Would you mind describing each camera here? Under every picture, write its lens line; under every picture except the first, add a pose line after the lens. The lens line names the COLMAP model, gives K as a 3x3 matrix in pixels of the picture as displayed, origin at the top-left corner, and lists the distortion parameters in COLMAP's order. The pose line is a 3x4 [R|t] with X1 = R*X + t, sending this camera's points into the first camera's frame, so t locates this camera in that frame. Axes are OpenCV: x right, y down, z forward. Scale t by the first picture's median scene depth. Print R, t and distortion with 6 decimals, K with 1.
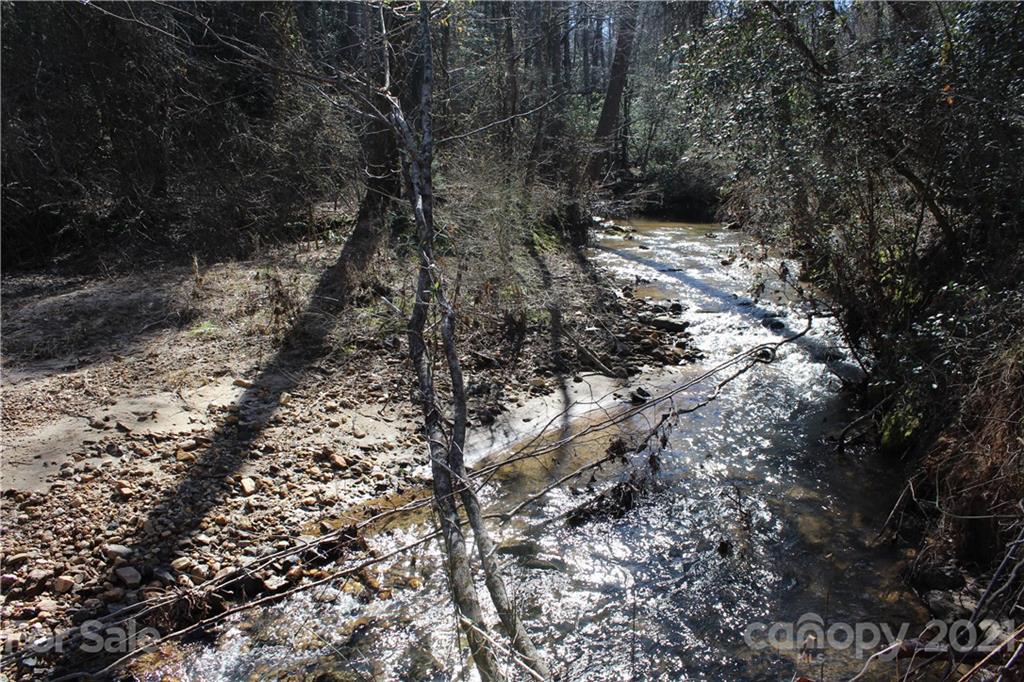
lens RADIAL K [[838.4, 0, 510.3], [0, 838.4, 342.9], [0, 0, 1]] dist [-0.080977, 0.026310]
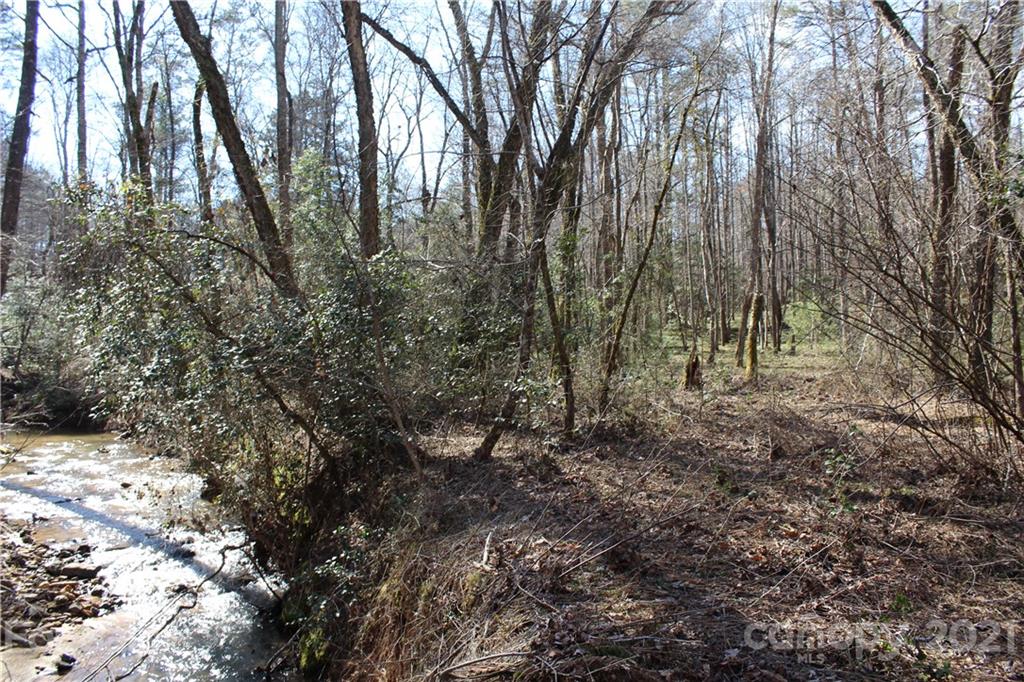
lens RADIAL K [[838.4, 0, 510.1], [0, 838.4, 339.6], [0, 0, 1]] dist [-0.080977, 0.026310]
pose [[0.757216, -0.005873, 0.653138, -0.060557], [0.143866, 0.976901, -0.158007, -0.070360], [-0.637123, 0.213610, 0.740571, -0.109173]]
